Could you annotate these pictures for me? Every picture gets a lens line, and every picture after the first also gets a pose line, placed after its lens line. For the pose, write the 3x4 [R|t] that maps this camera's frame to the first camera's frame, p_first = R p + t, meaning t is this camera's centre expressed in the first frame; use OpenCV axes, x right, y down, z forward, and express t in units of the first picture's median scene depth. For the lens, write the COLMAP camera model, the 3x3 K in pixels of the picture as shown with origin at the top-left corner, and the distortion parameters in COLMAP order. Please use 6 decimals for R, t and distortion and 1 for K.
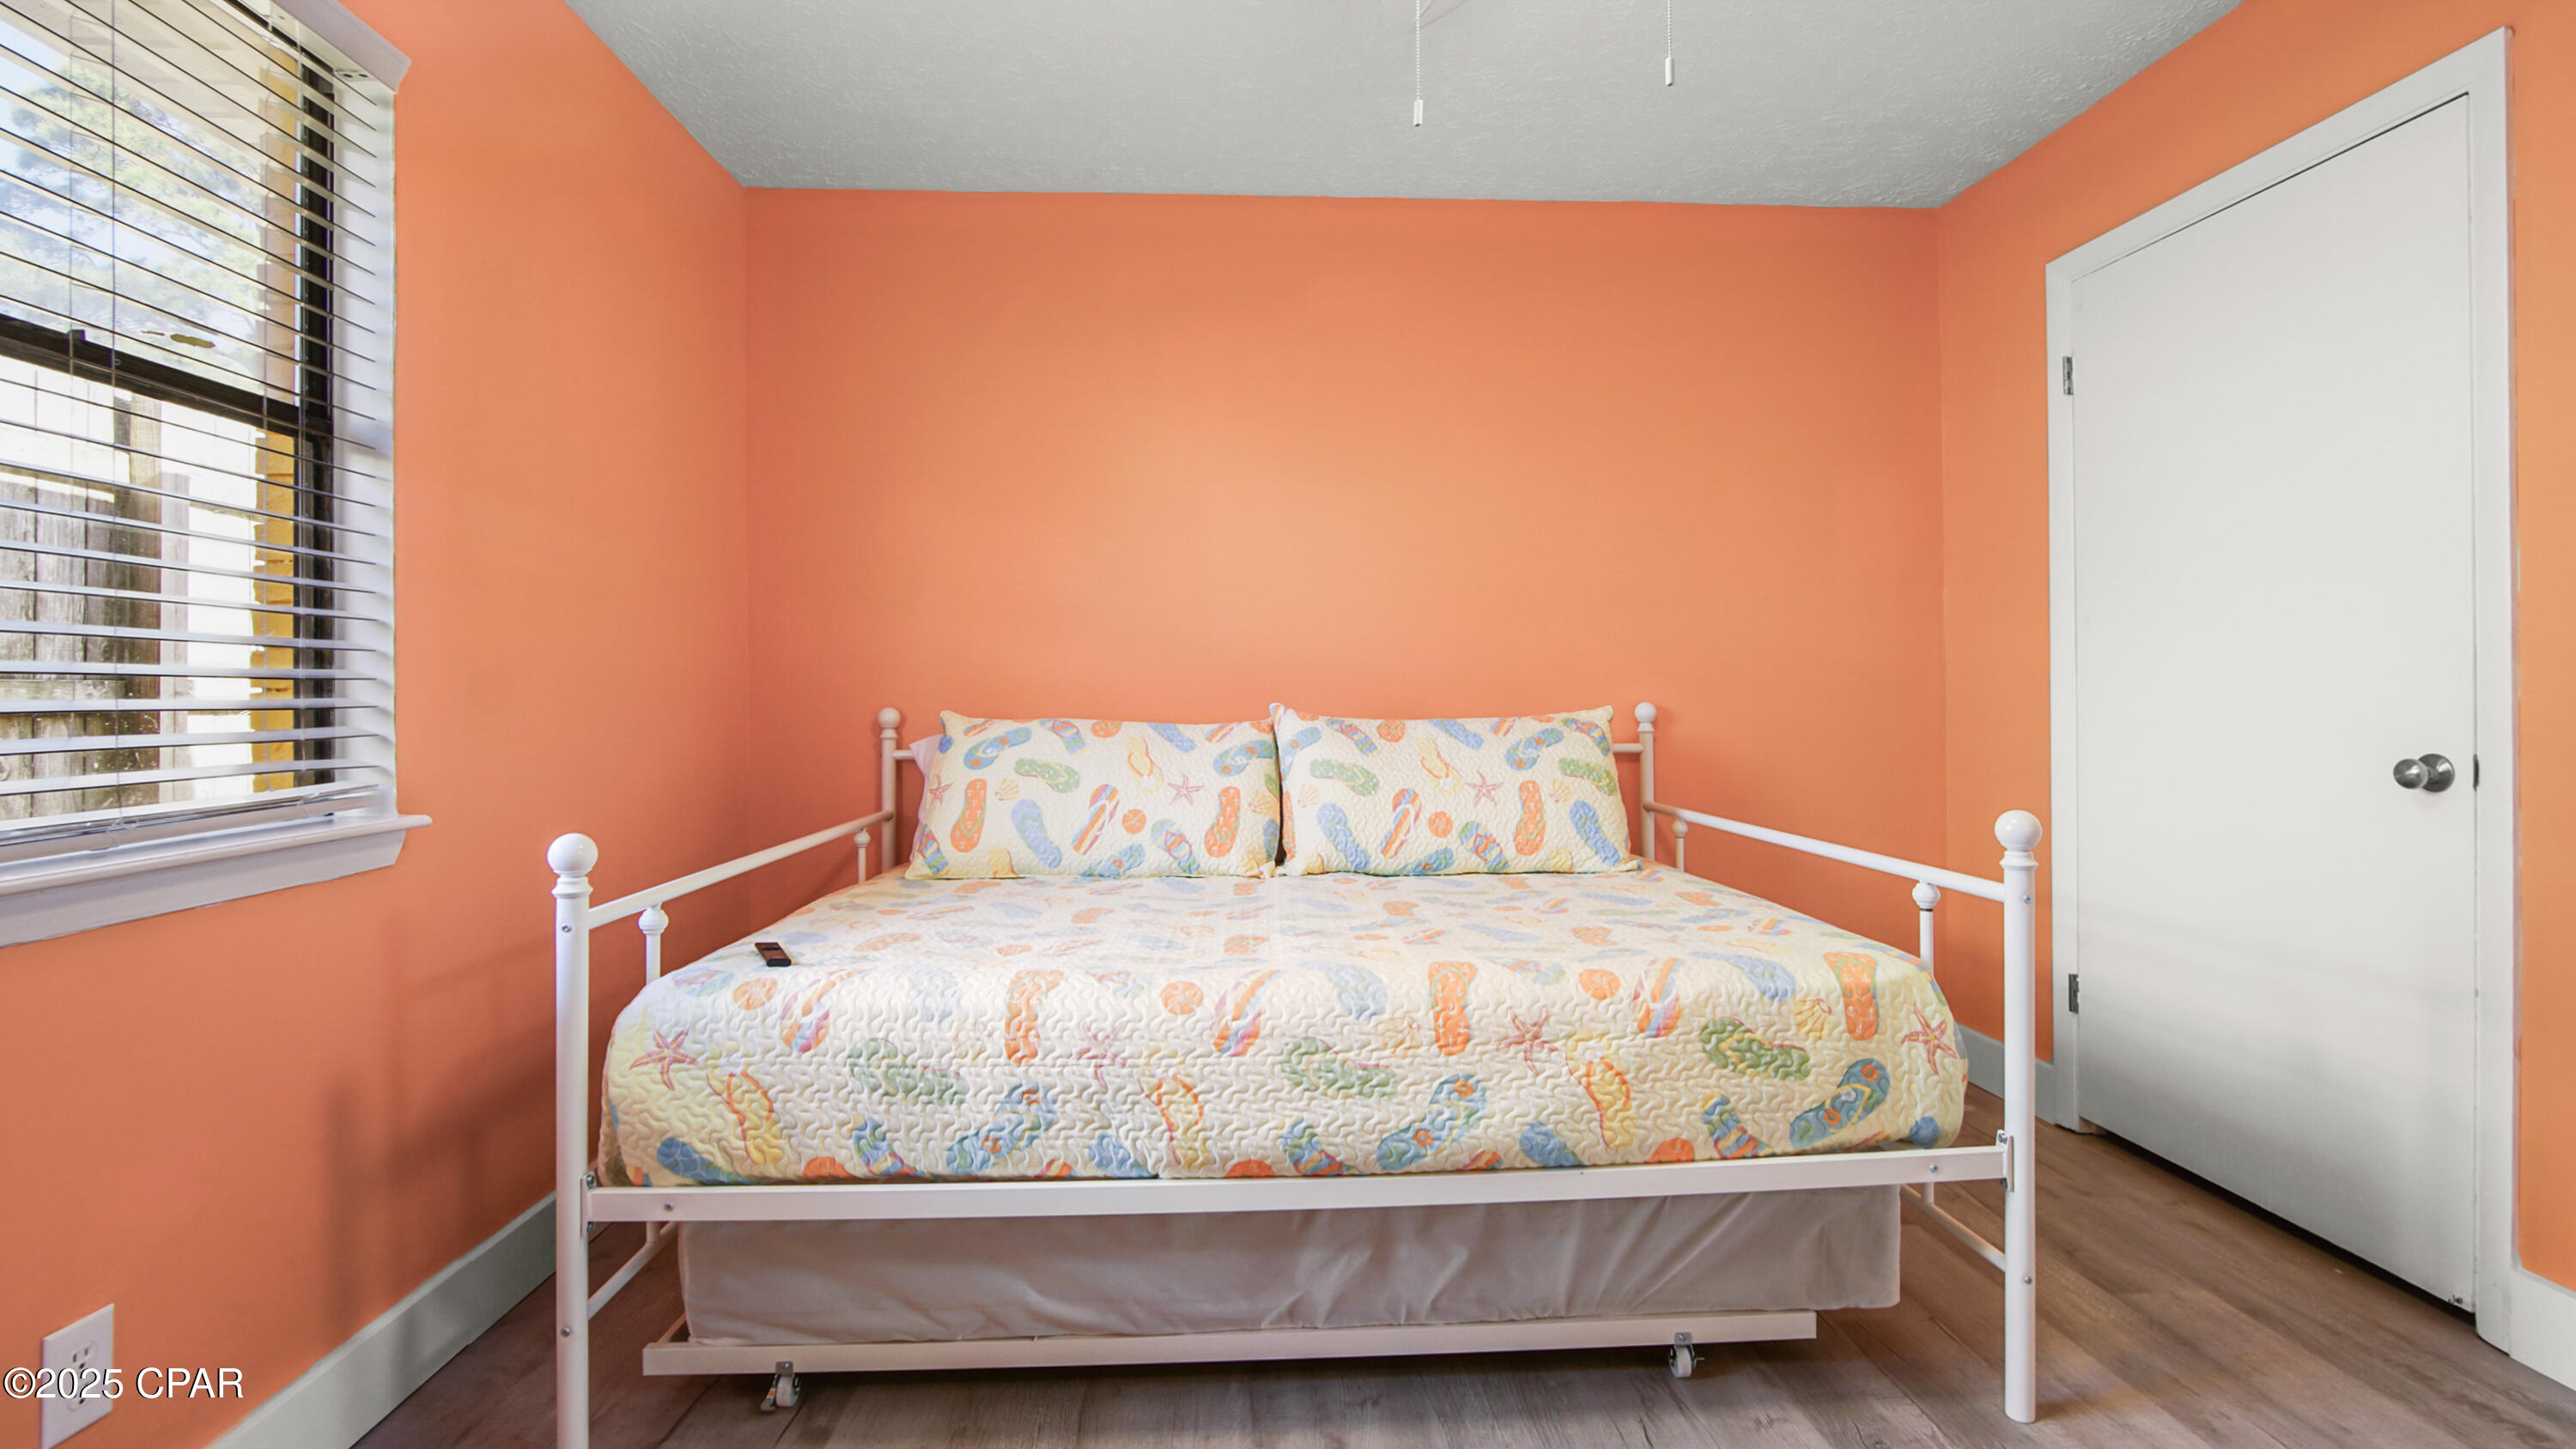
lens RADIAL K [[1180.7, 0, 1275.9], [0, 1180.7, 690.4], [0, 0, 1]] dist [-0.020751, 0.000301]
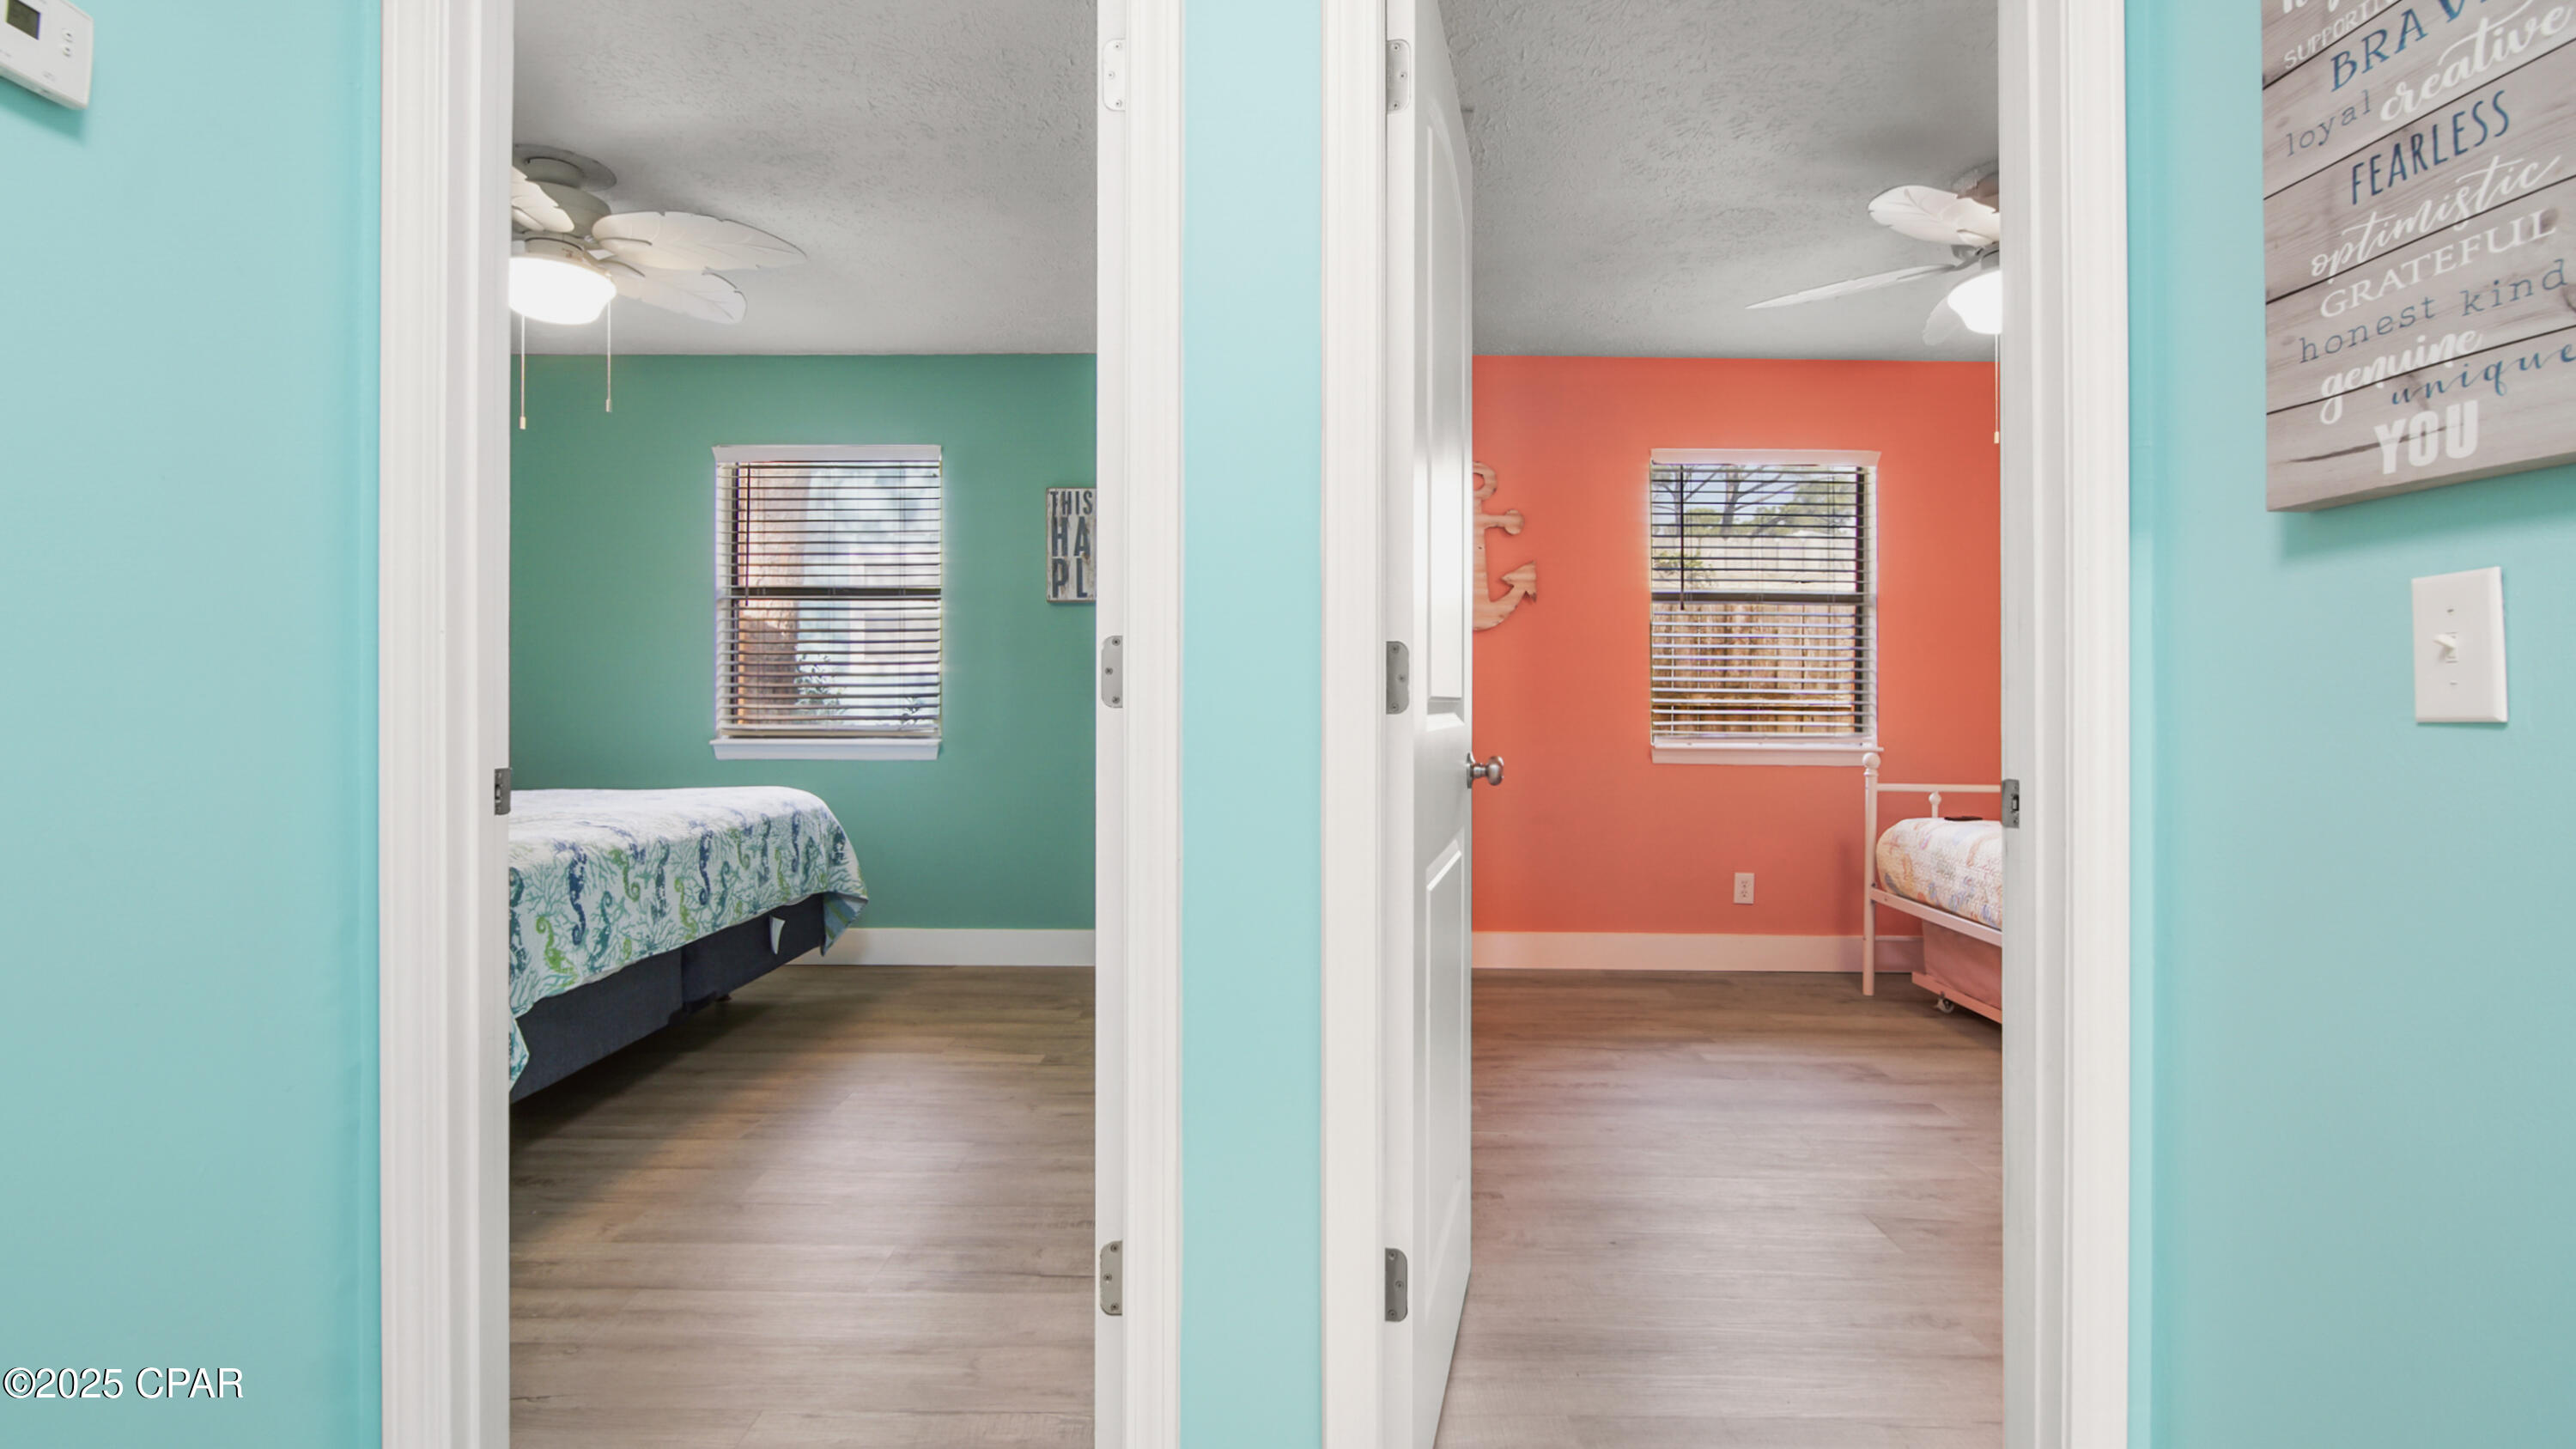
lens RADIAL K [[1120.3, 0, 1291.9], [0, 1120.3, 701.6], [0, 0, 1]] dist [0.002008, -0.000026]
pose [[-0.077145, 0.010165, -0.996968, 1.871044], [-0.005163, 0.999931, 0.010595, -0.013544], [0.997007, 0.005964, -0.077087, -0.109591]]
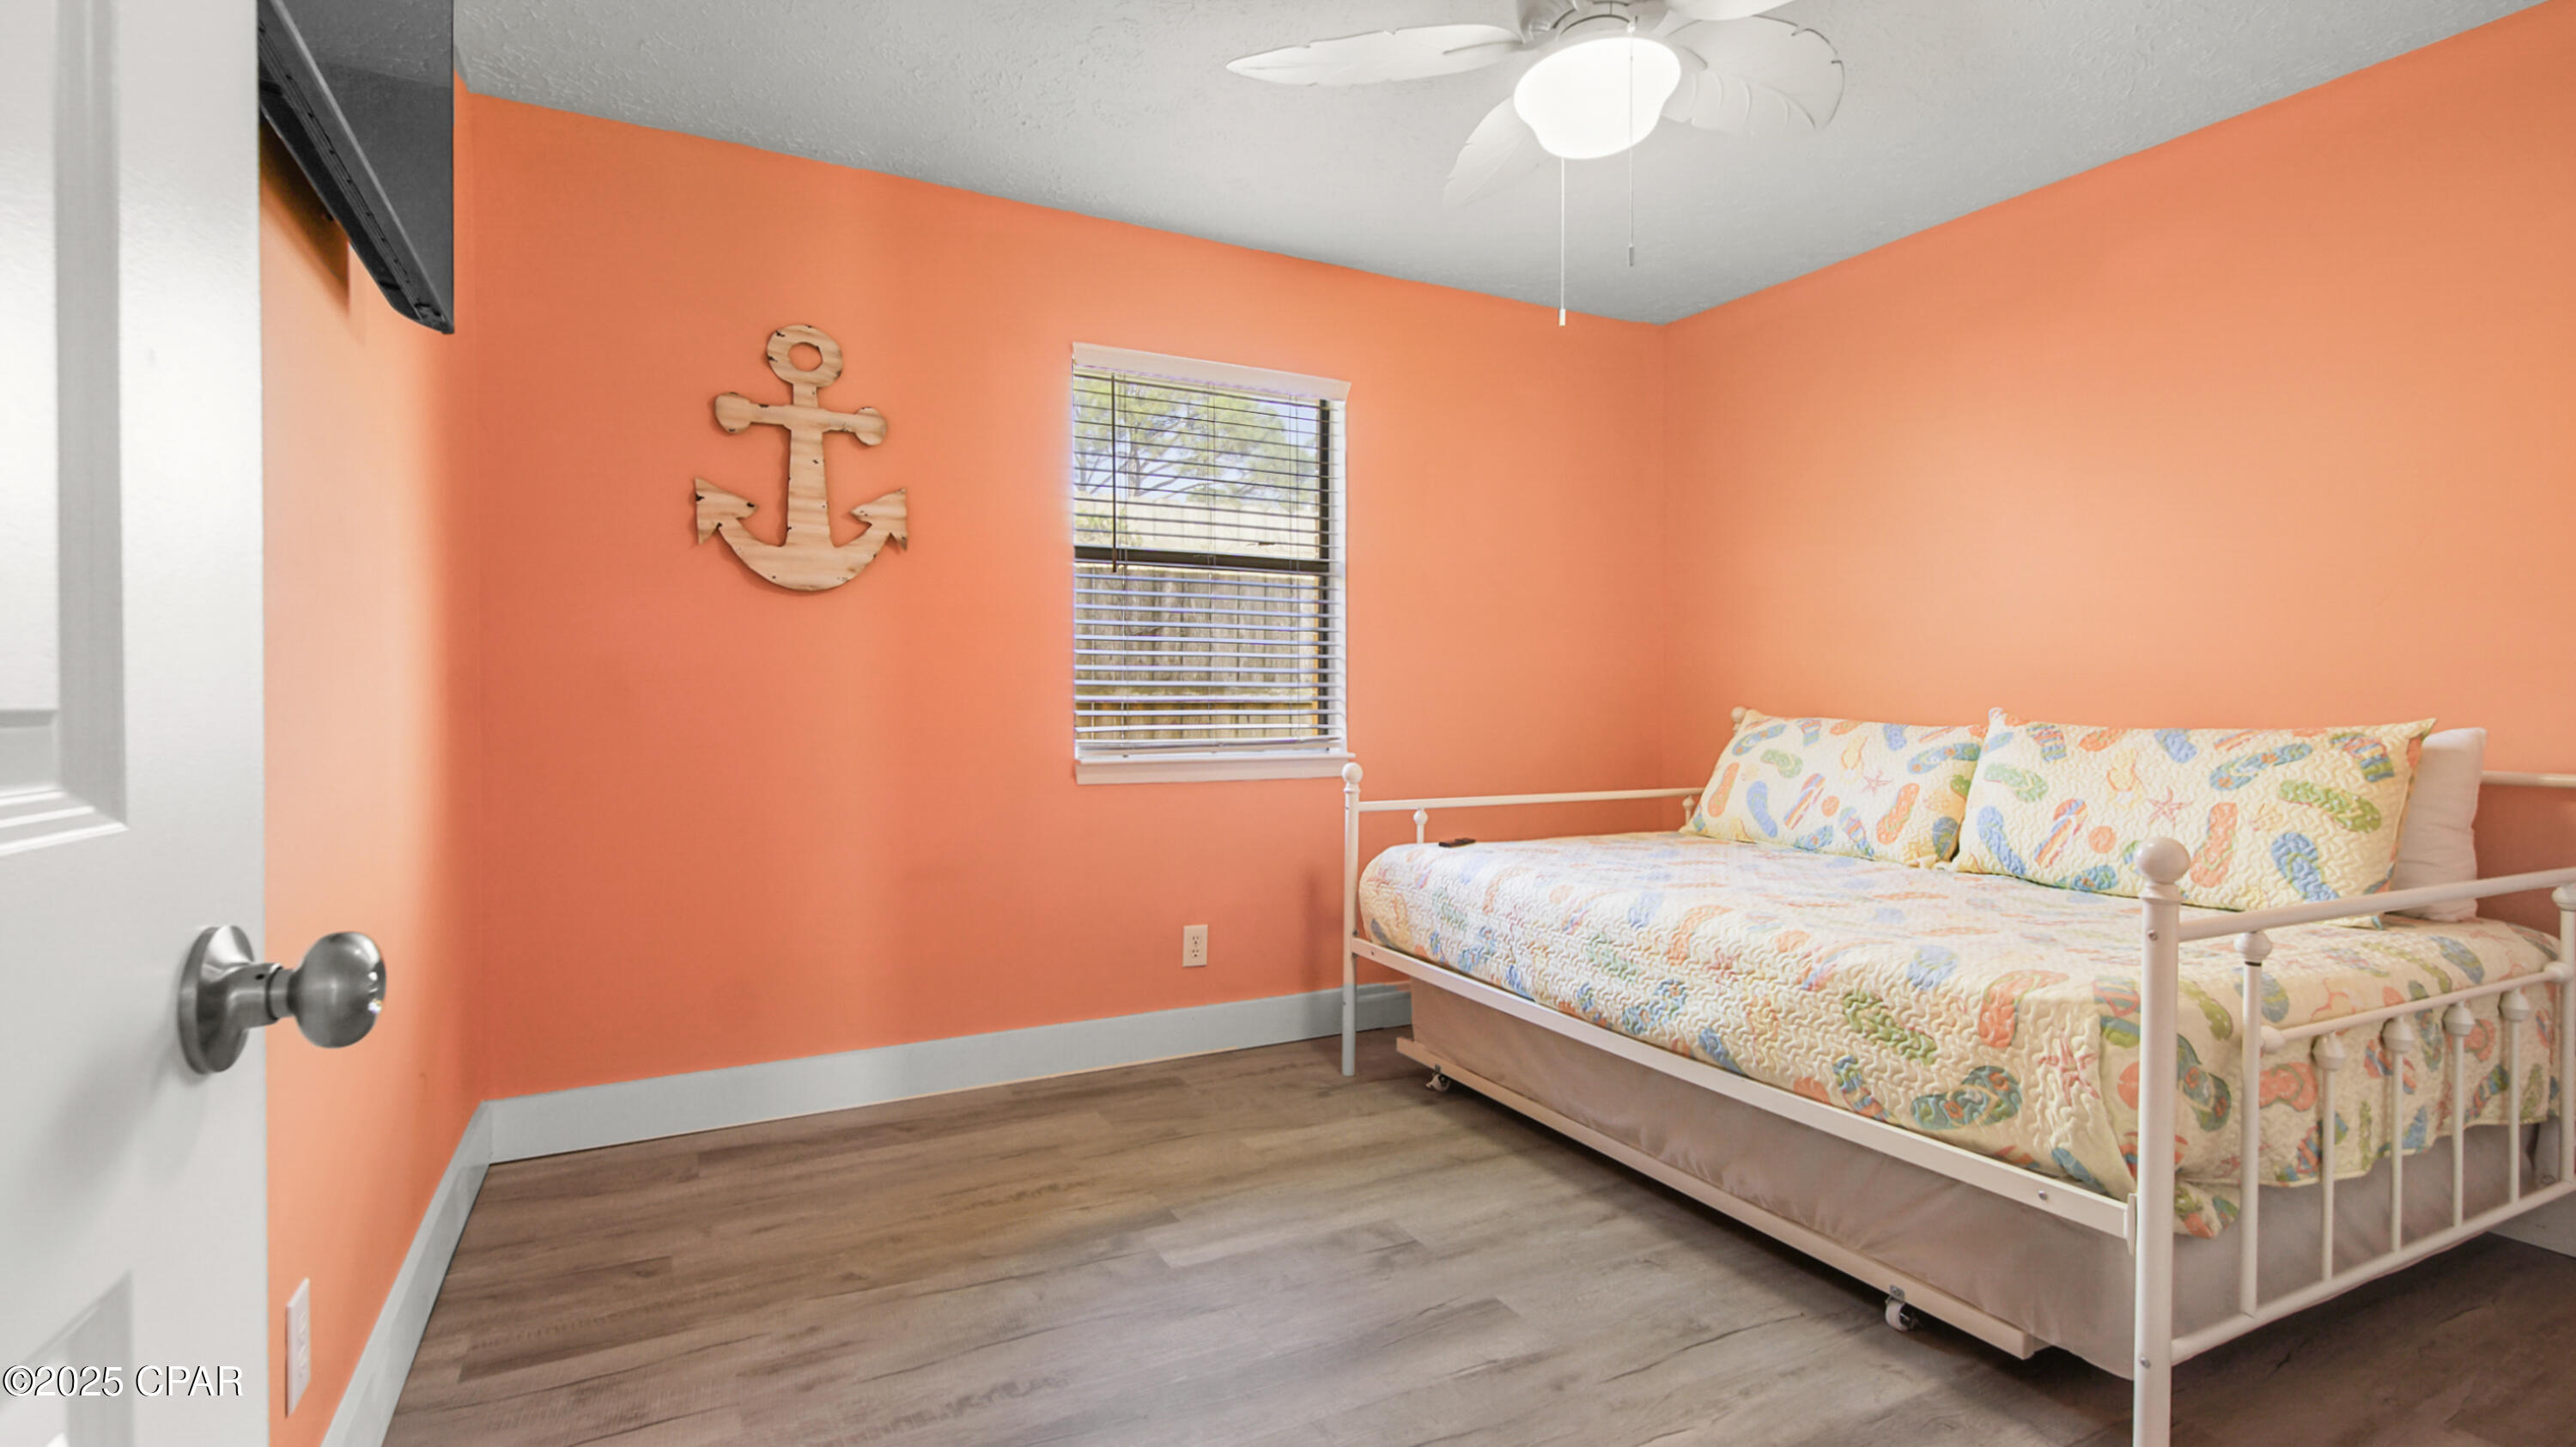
lens RADIAL K [[1225.9, 0, 1293.6], [0, 1225.9, 691.5], [0, 0, 1]] dist [-0.001554, -0.000729]
pose [[0.413641, 0.004983, -0.910426, 1.204370], [-0.002489, 0.999987, 0.004342, -0.010841], [0.910437, 0.000470, 0.413648, 0.015753]]
